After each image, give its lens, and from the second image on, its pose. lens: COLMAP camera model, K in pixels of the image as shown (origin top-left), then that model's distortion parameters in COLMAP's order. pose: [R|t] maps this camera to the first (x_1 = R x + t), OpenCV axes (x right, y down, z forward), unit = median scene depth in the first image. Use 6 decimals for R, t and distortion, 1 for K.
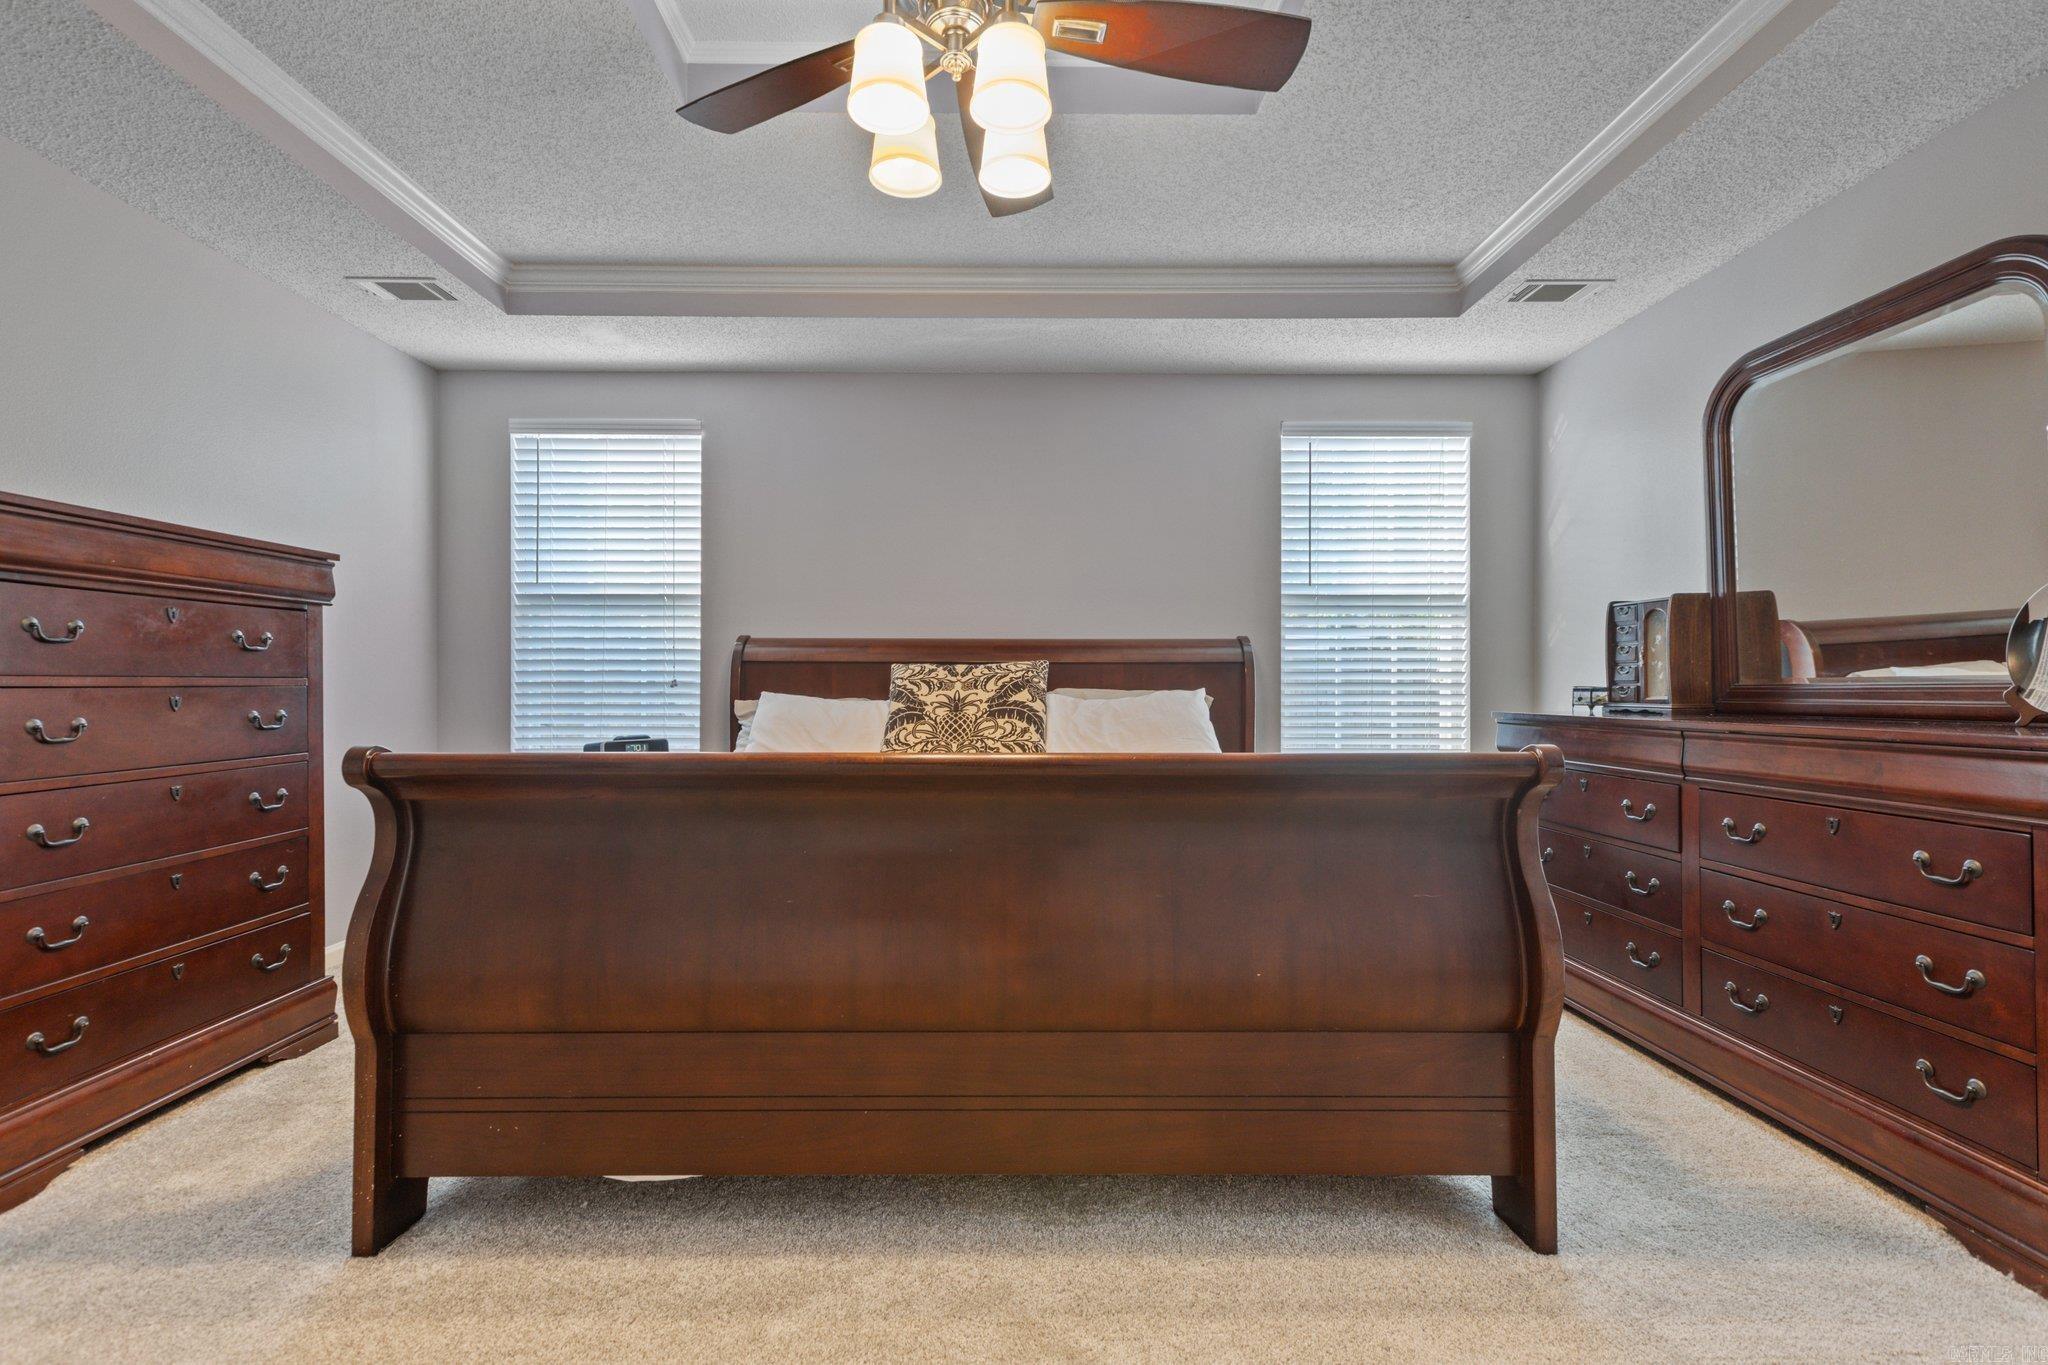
lens RADIAL K [[943.7, 0, 1035.5], [0, 943.7, 685.5], [0, 0, 1]] dist [0.003124, 0.000008]
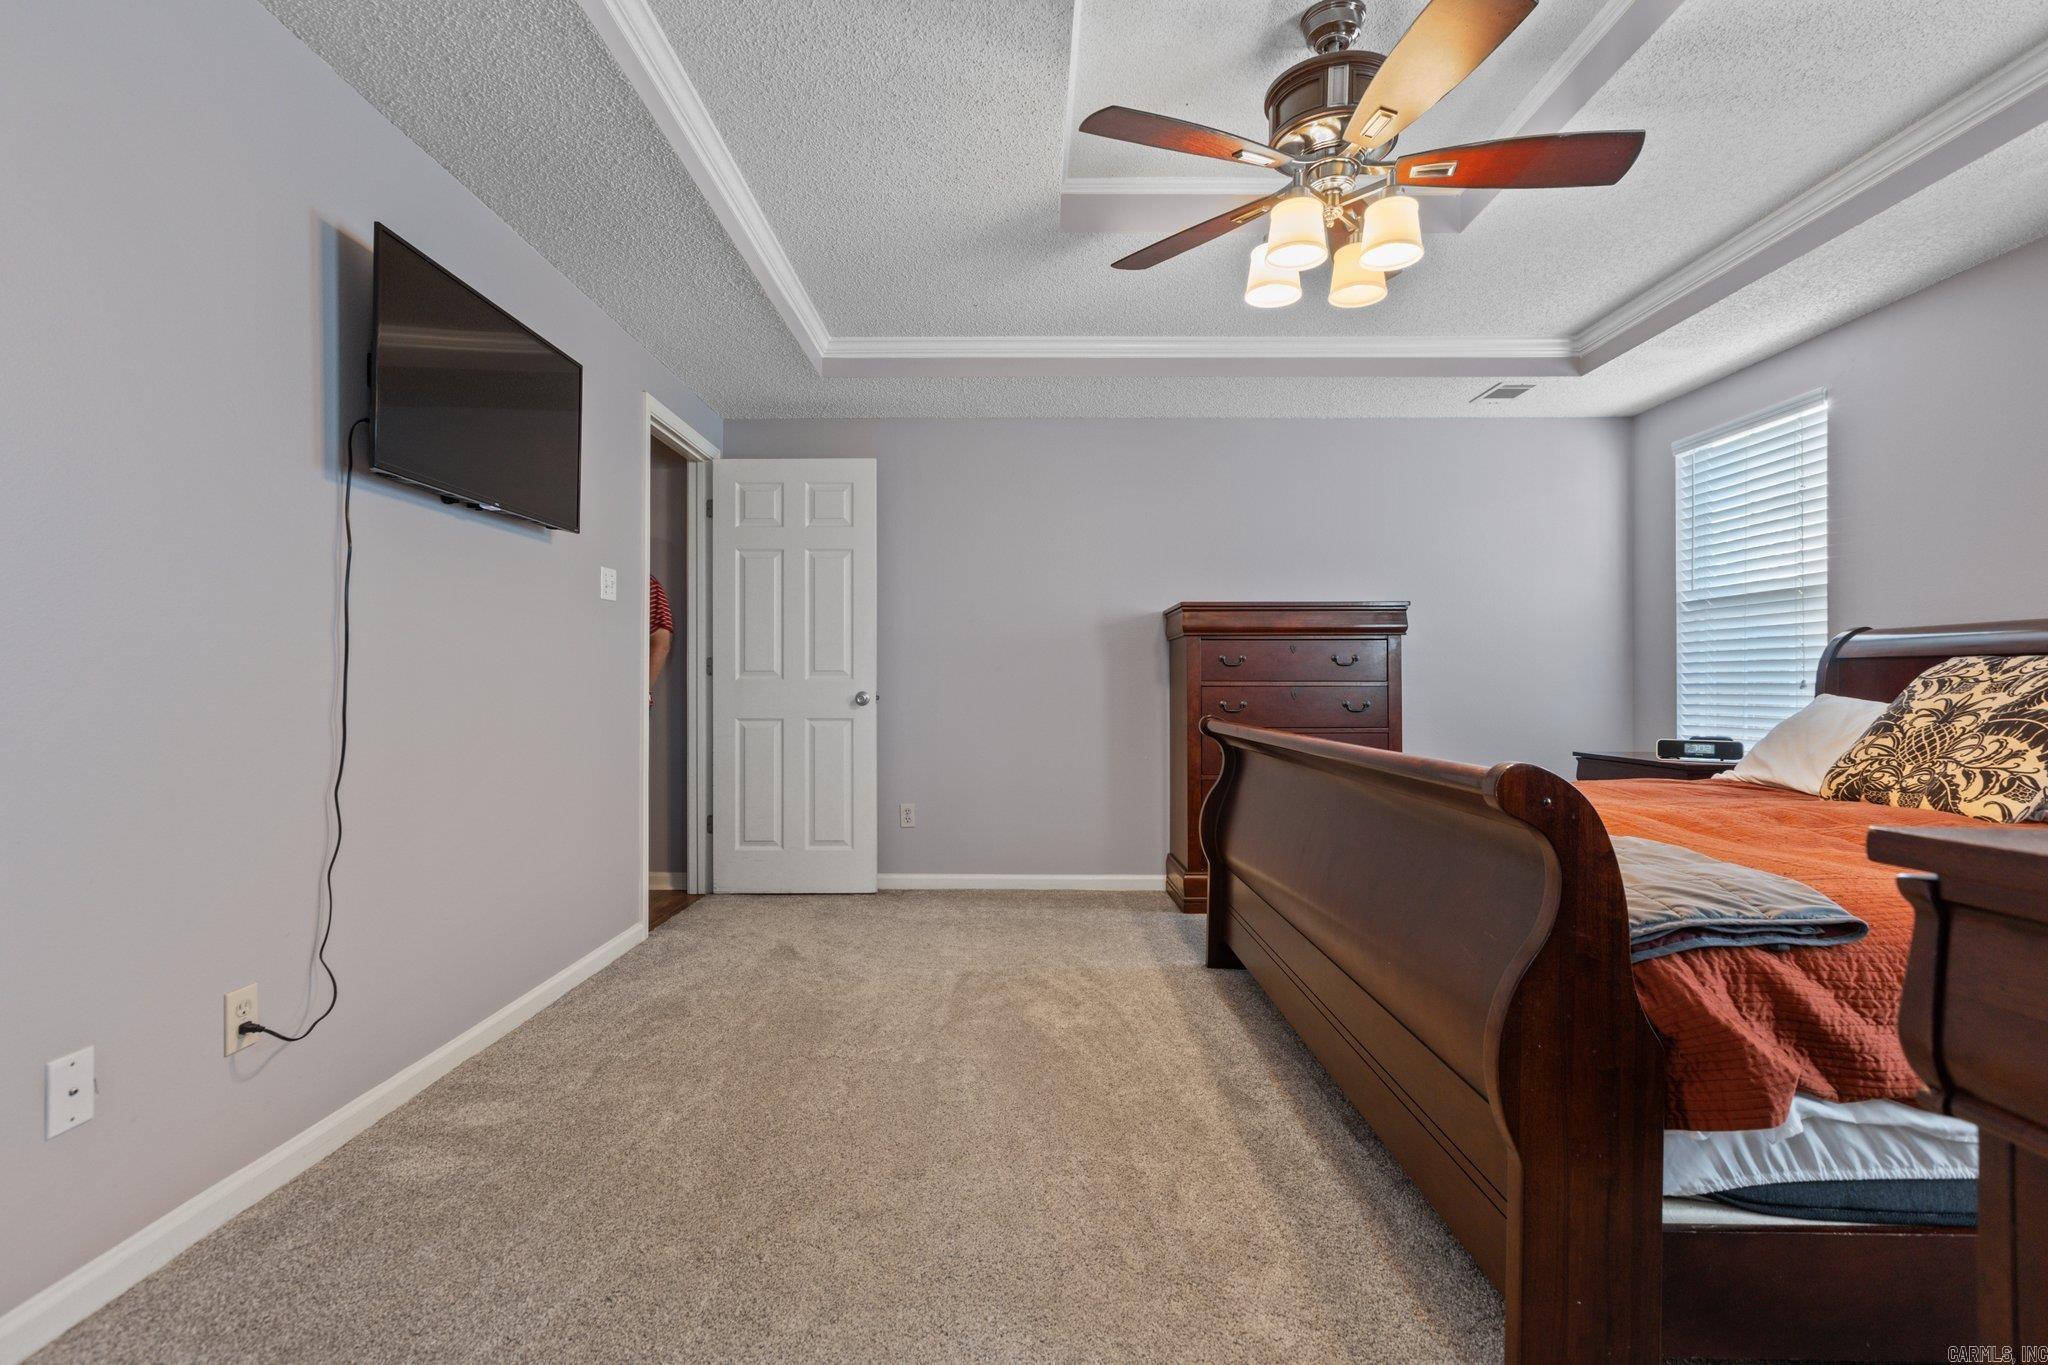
lens RADIAL K [[943.7, 0, 1035.5], [0, 943.7, 685.5], [0, 0, 1]] dist [0.003124, 0.000008]
pose [[0.007536, 0.002391, -0.999969, 0.535138], [0.001613, 0.999996, 0.002403, -0.004225], [0.999970, -0.001631, 0.007532, 0.248756]]
